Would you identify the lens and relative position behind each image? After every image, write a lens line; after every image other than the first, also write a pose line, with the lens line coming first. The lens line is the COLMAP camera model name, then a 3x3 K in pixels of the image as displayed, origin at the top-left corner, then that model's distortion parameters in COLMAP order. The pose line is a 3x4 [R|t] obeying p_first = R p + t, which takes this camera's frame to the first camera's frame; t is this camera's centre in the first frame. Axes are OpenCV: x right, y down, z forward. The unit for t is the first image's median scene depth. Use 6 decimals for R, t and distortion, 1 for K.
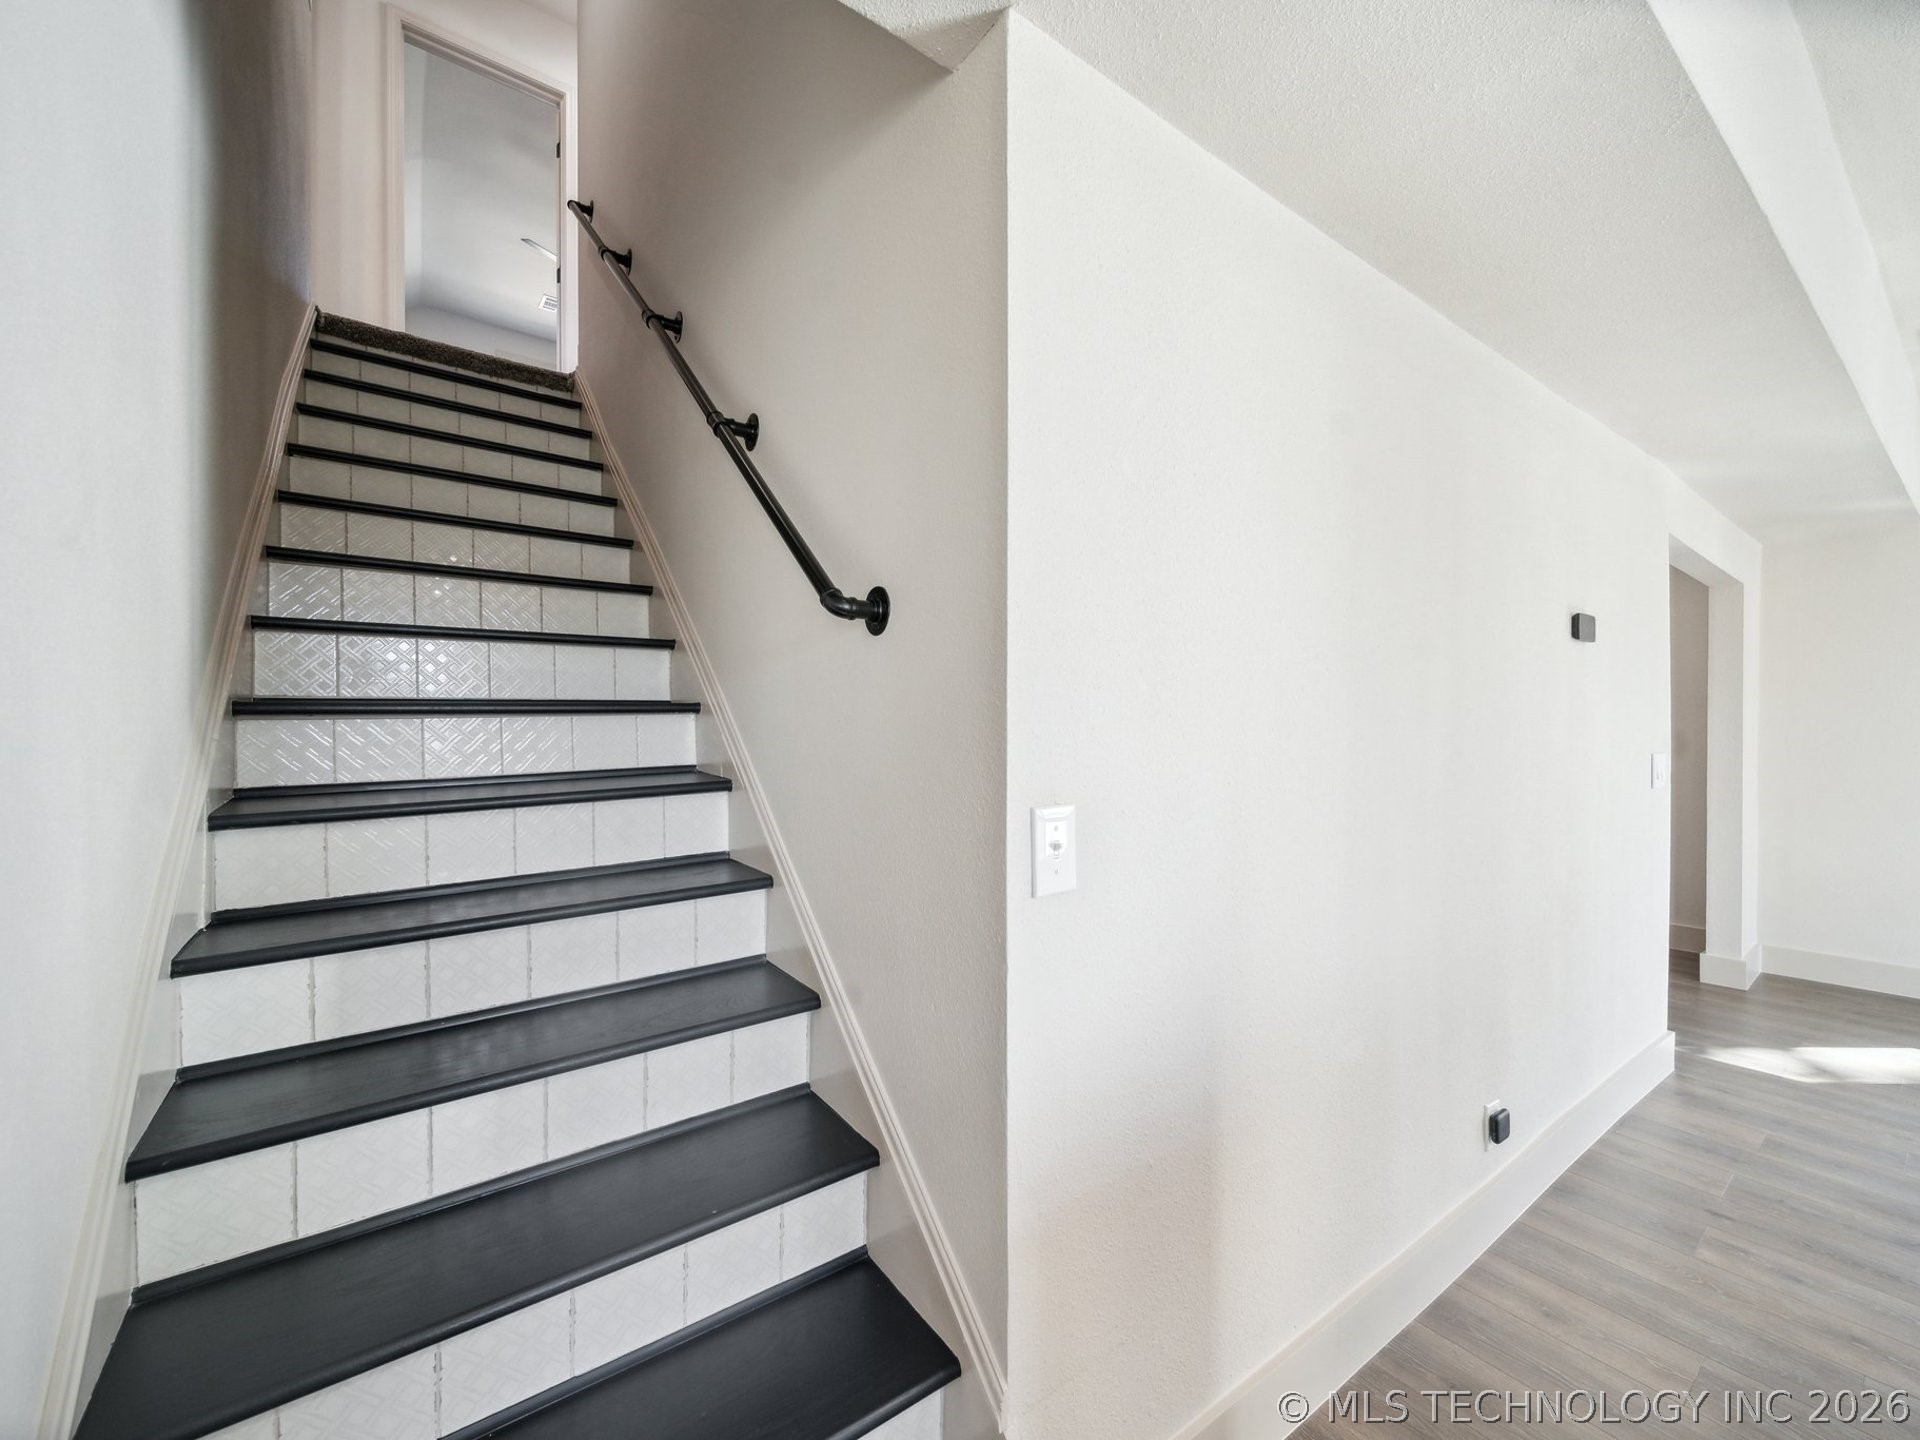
lens RADIAL K [[774.2, 0, 964.7], [0, 774.2, 706.0], [0, 0, 1]] dist [0.006284, -0.000502]
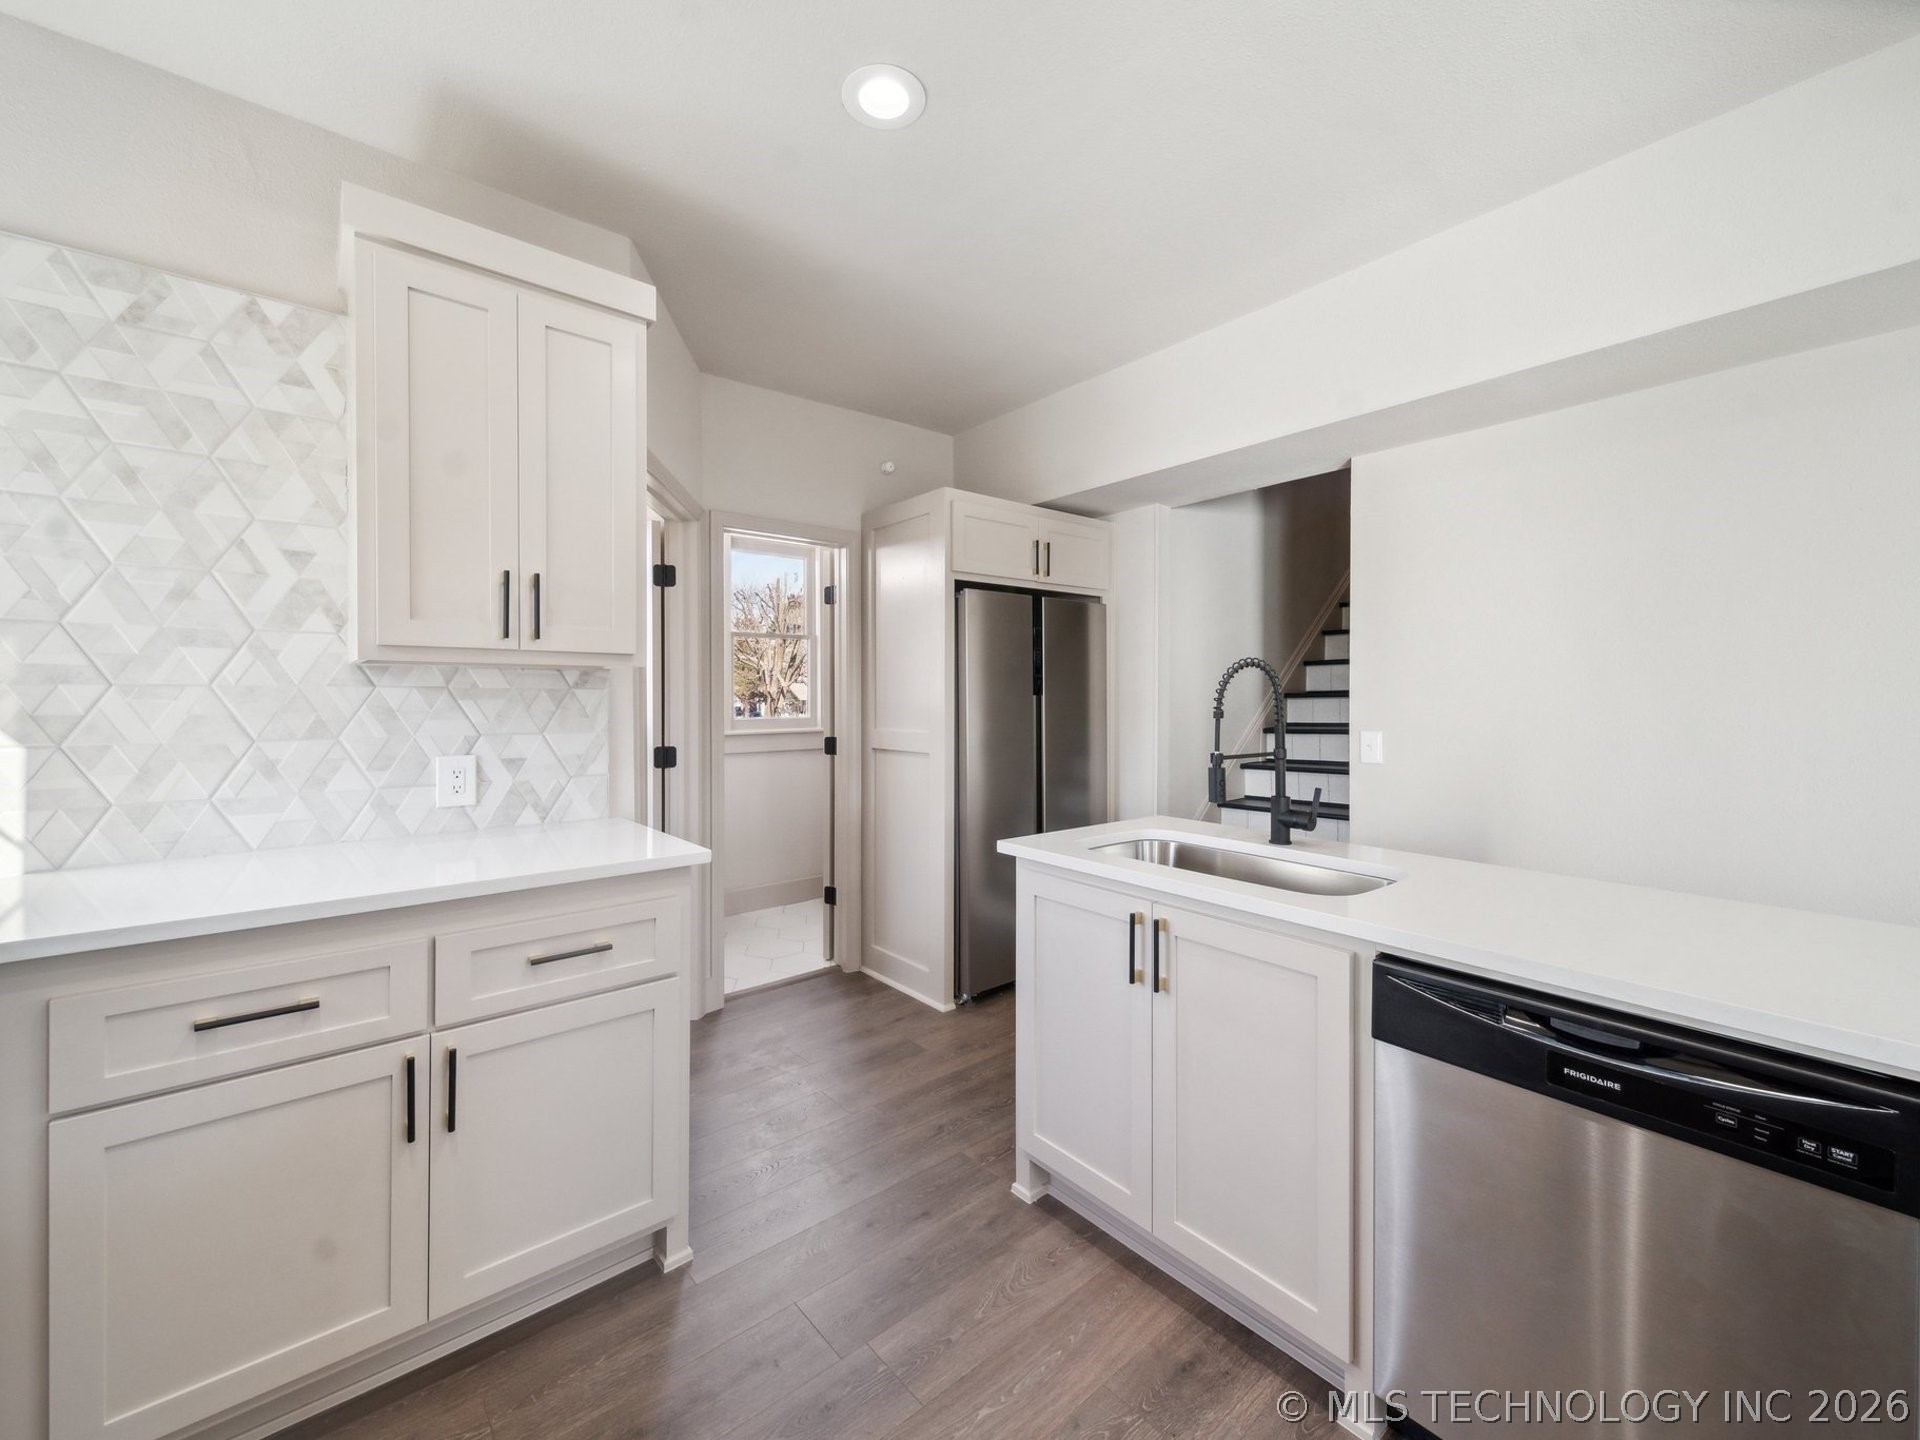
lens RADIAL K [[781.8, 0, 966.4], [0, 781.8, 701.0], [0, 0, 1]] dist [0.009677, -0.000399]
pose [[0.062796, 0.000308, -0.998026, 1.437062], [0.024802, 0.999691, 0.001869, -0.008993], [0.997718, -0.024871, 0.062769, -0.294581]]
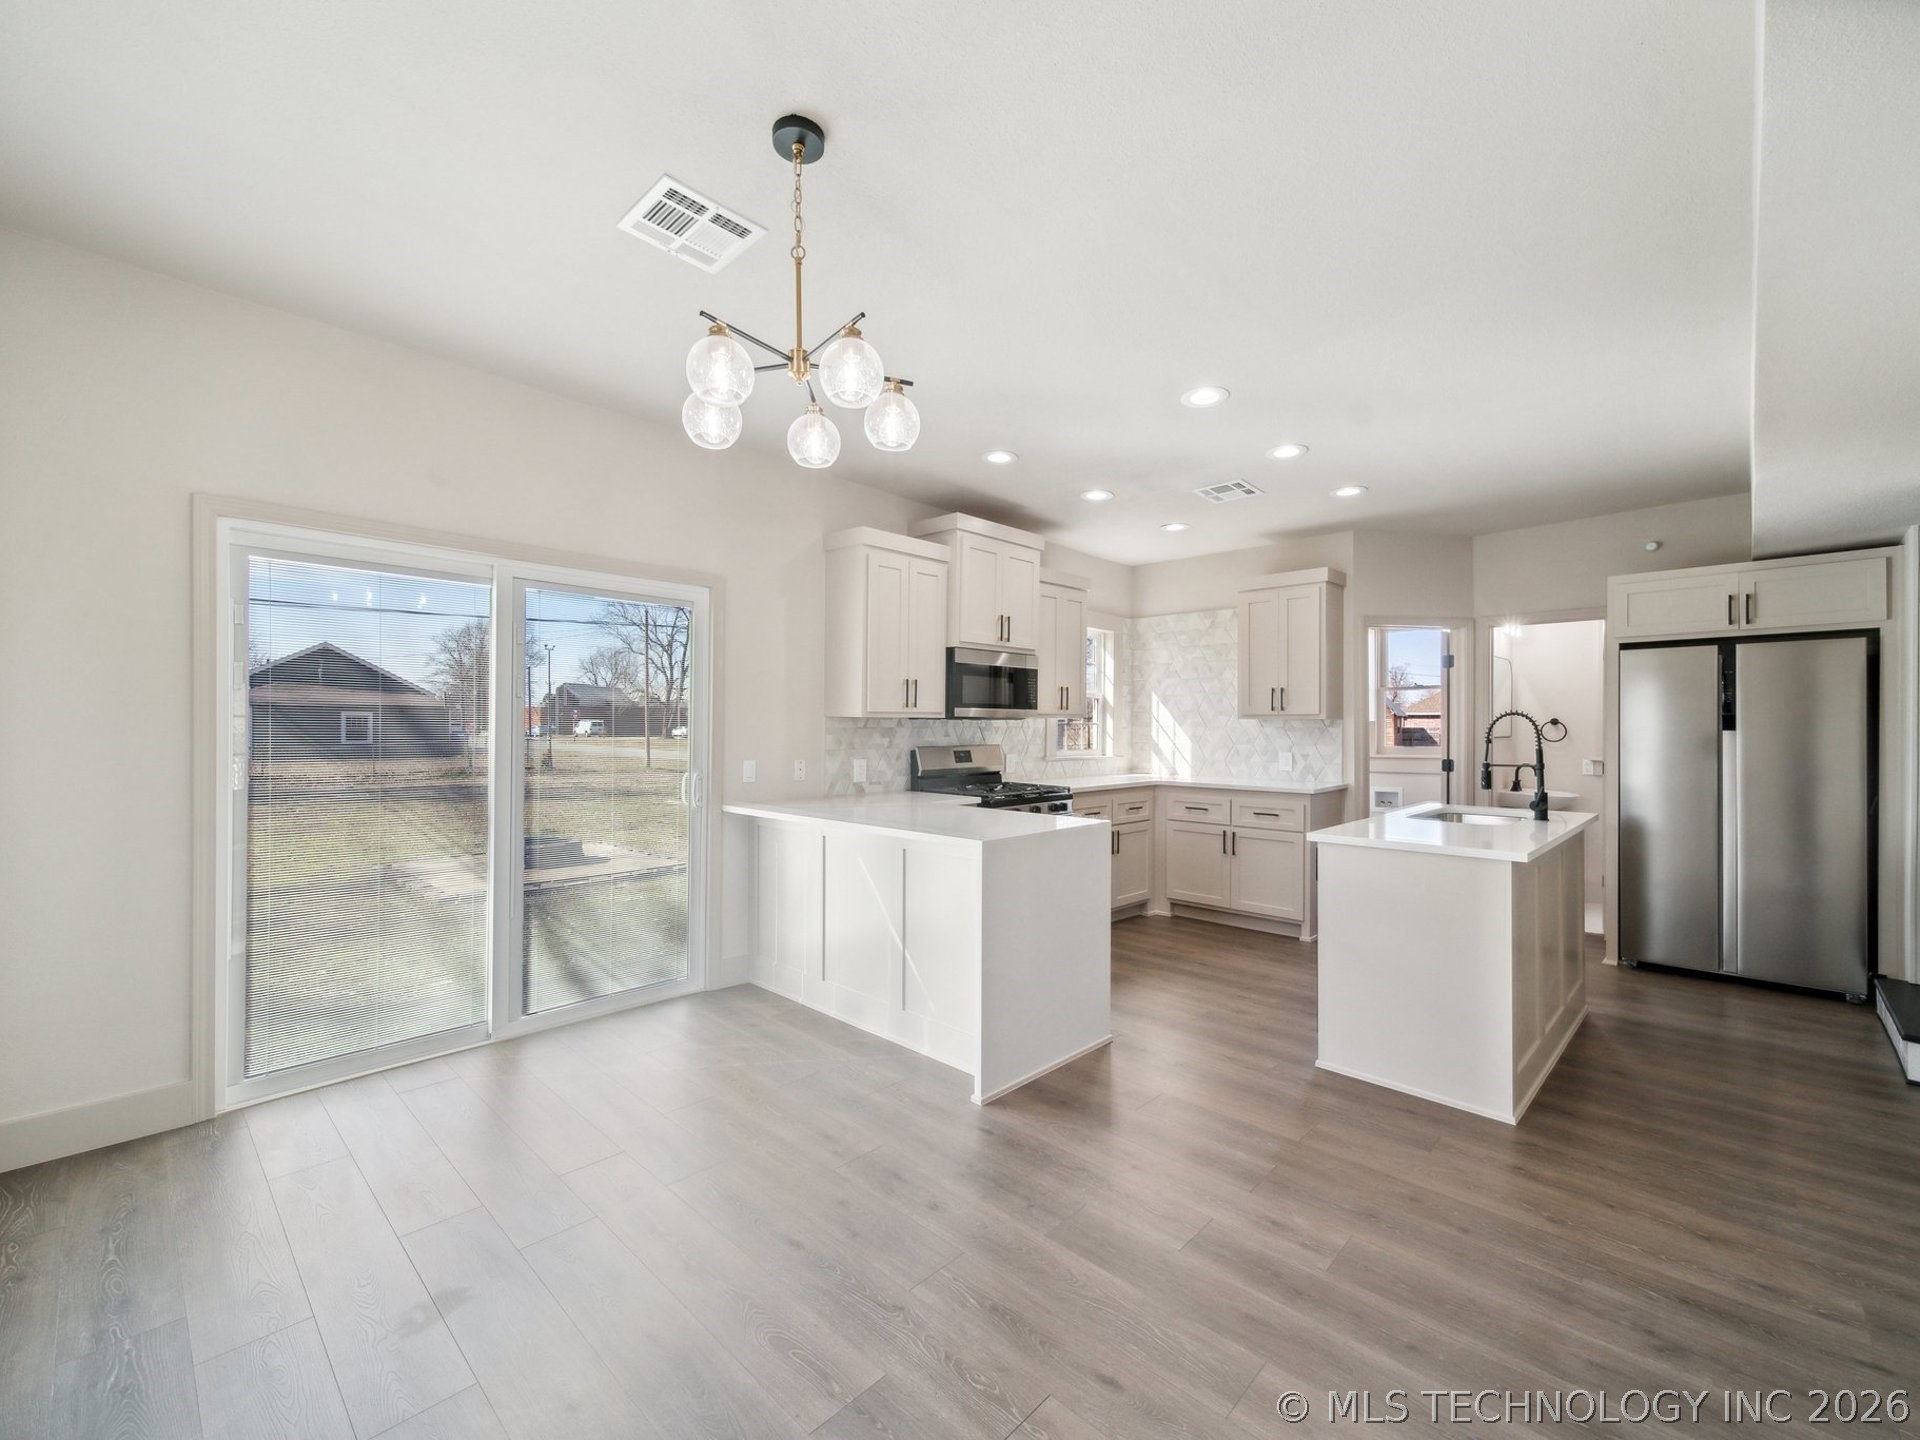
lens RADIAL K [[803.7, 0, 962.4], [0, 803.7, 728.9], [0, 0, 1]] dist [0.011765, -0.000765]
pose [[-0.986052, -0.005502, -0.166350, 1.960561], [-0.001612, 0.999722, -0.023509, 0.032074], [0.166433, -0.022913, -0.985787, 1.628779]]
